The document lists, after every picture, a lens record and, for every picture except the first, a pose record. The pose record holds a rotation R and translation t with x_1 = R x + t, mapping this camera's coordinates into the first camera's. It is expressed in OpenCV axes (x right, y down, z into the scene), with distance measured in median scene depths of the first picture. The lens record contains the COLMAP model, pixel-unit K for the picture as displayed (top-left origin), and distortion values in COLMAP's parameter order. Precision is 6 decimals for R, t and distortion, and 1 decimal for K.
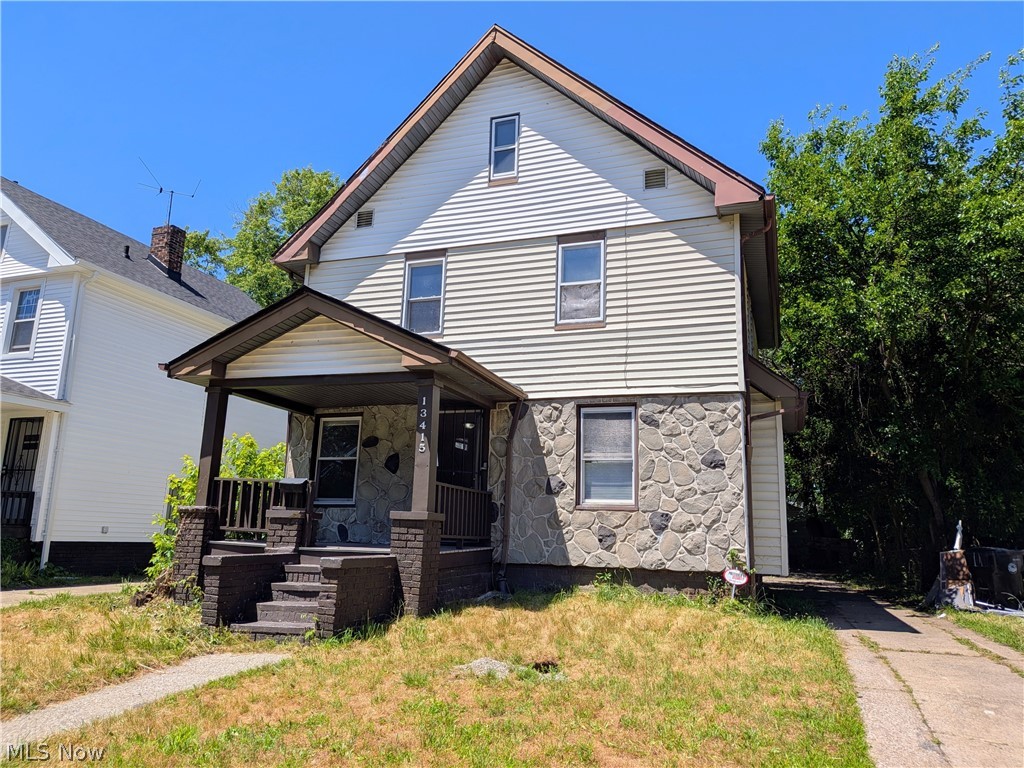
lens RADIAL K [[729.8, 0, 512.0], [0, 729.8, 384.0], [0, 0, 1]] dist [0.067625, -0.000364]
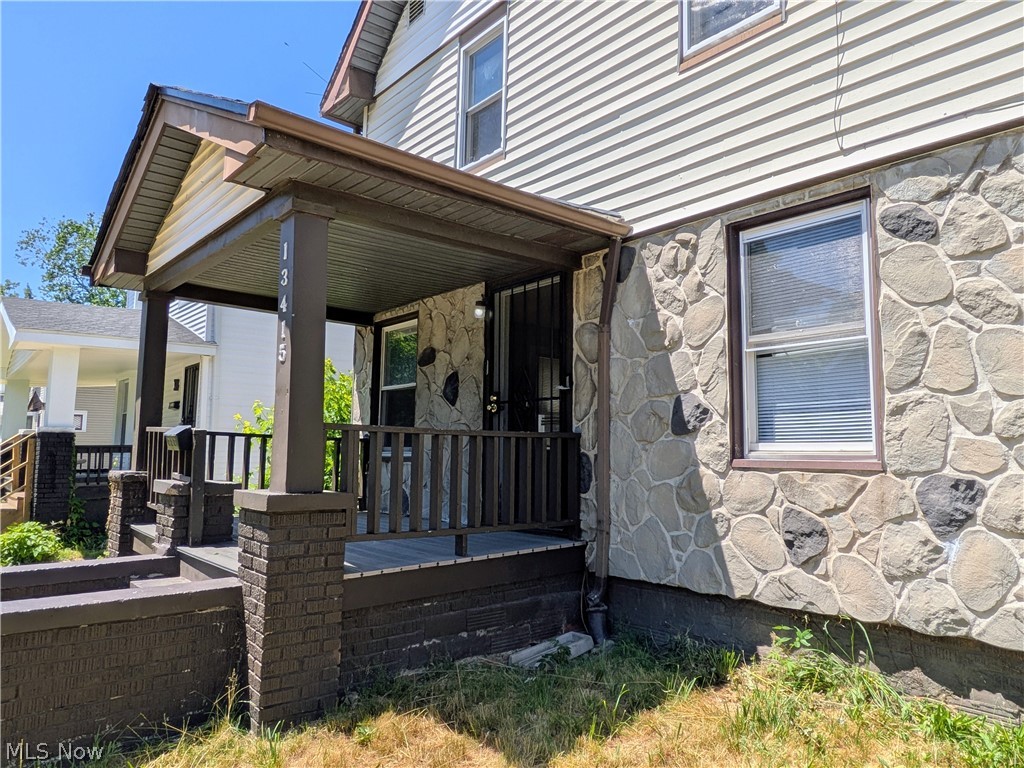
lens RADIAL K [[713.2, 0, 512.0], [0, 713.2, 384.0], [0, 0, 1]] dist [0.003885, -0.007598]
pose [[0.870477, -0.068687, -0.487393, 0.179159], [0.114039, 0.991416, 0.063955, 0.080591], [0.478816, -0.111253, 0.870837, 0.573911]]
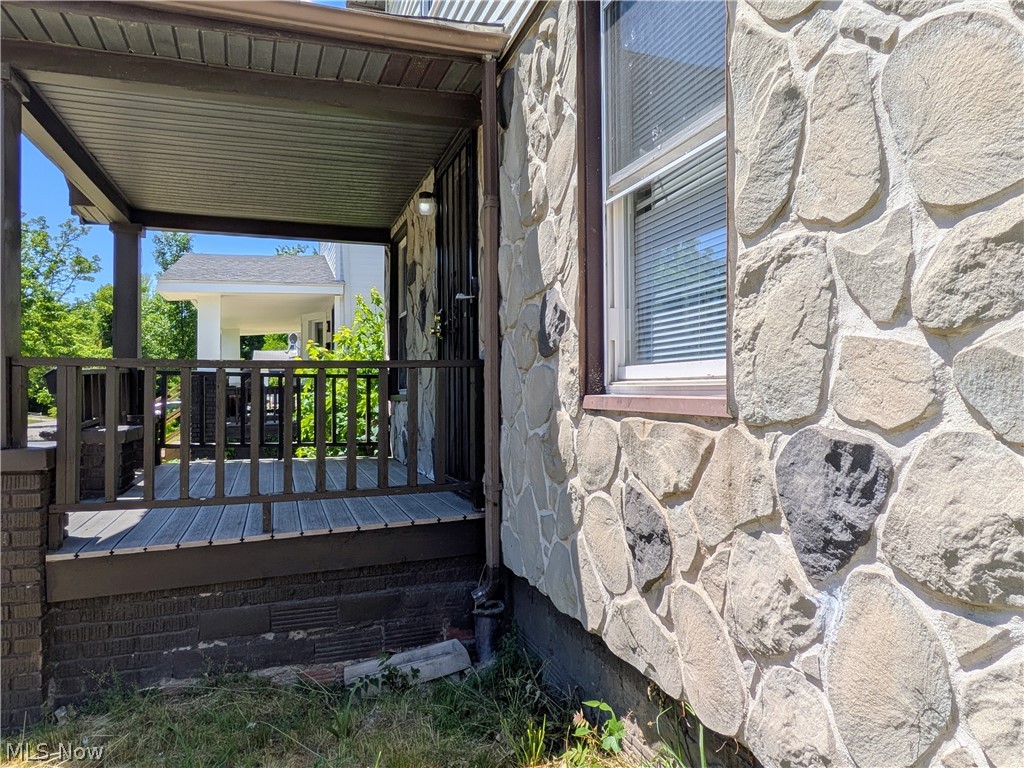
lens RADIAL K [[716.7, 0, 518.8], [0, 716.7, 378.0], [0, 0, 1]] dist [0.006629, -0.002664]
pose [[0.634122, -0.047450, -0.771776, 0.257340], [0.183967, 0.978713, 0.090981, 0.132996], [0.751029, -0.199674, 0.629353, 0.822547]]
